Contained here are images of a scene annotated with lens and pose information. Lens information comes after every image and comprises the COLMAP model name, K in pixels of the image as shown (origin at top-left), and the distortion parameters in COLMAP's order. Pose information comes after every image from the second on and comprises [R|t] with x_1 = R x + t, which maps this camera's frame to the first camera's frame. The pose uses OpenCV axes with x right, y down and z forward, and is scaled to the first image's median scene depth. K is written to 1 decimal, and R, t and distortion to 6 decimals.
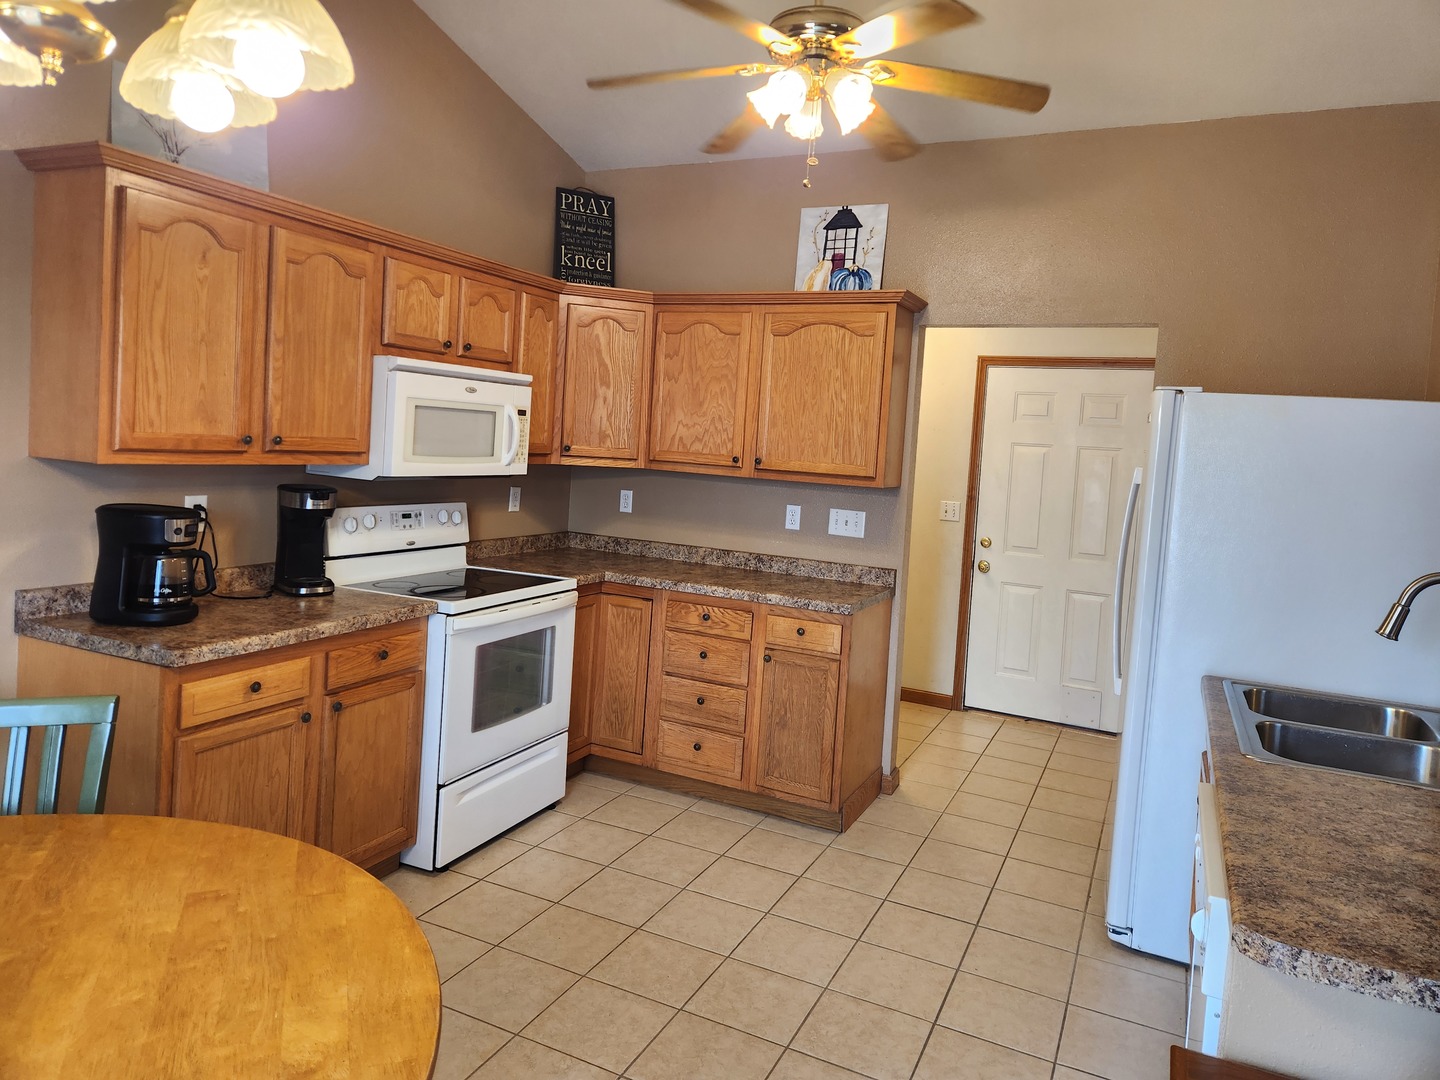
lens RADIAL K [[948.9, 0, 734.5], [0, 948.9, 483.4], [0, 0, 1]] dist [0.080414, -0.070303]
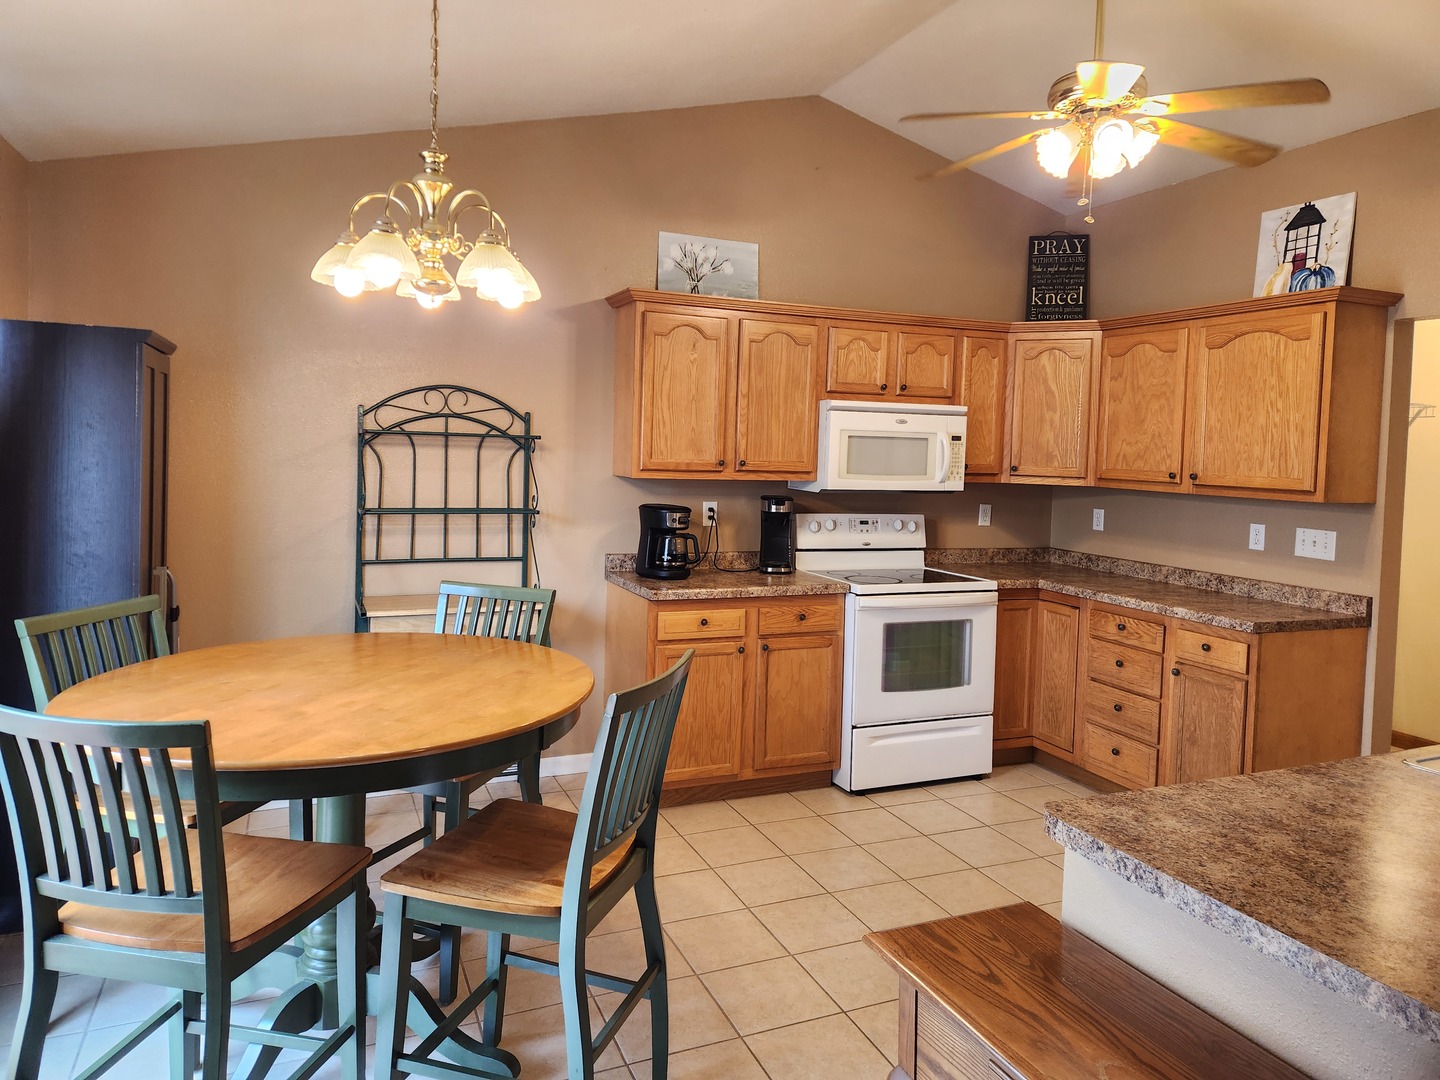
lens RADIAL K [[950.3, 0, 714.7], [0, 950.3, 480.0], [0, 0, 1]] dist [0.066041, -0.082965]
pose [[0.746013, -0.014484, -0.665774, 0.338385], [-0.014987, 0.999145, -0.038531, 0.027665], [0.665763, 0.038722, 0.745158, -0.080702]]
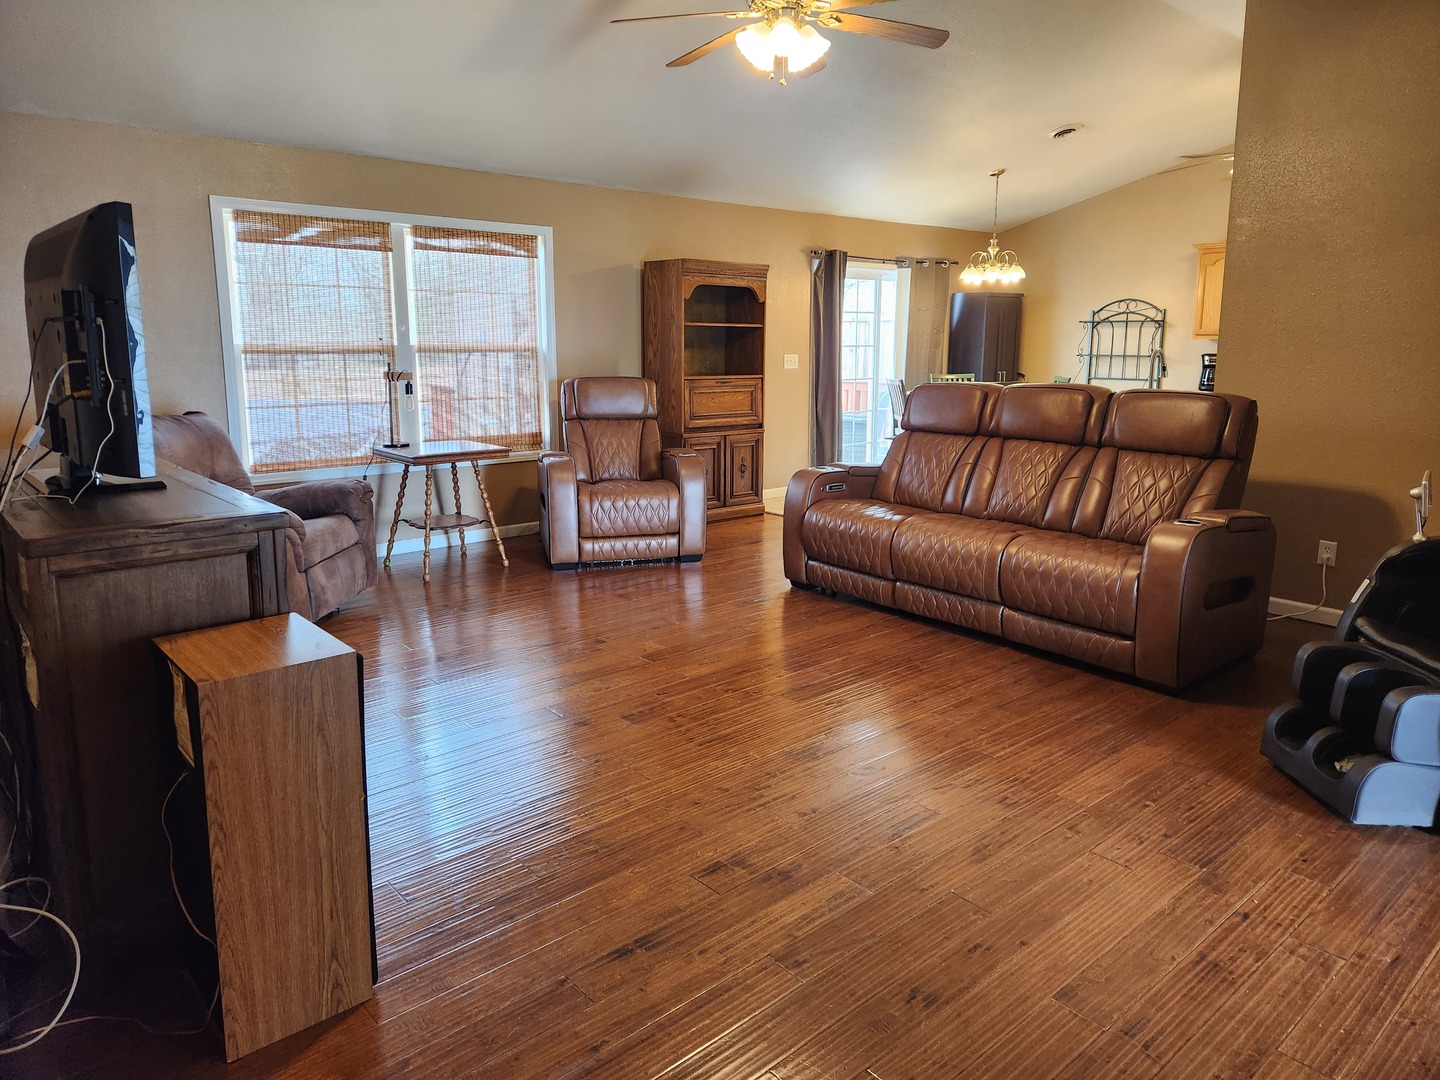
lens RADIAL K [[956.3, 0, 713.6], [0, 956.3, 484.9], [0, 0, 1]] dist [0.081809, -0.068182]
pose [[-0.413301, 0.076211, -0.907400, 1.976086], [-0.071855, 0.990655, 0.115932, 0.132356], [0.907755, 0.113116, -0.403962, 0.572109]]
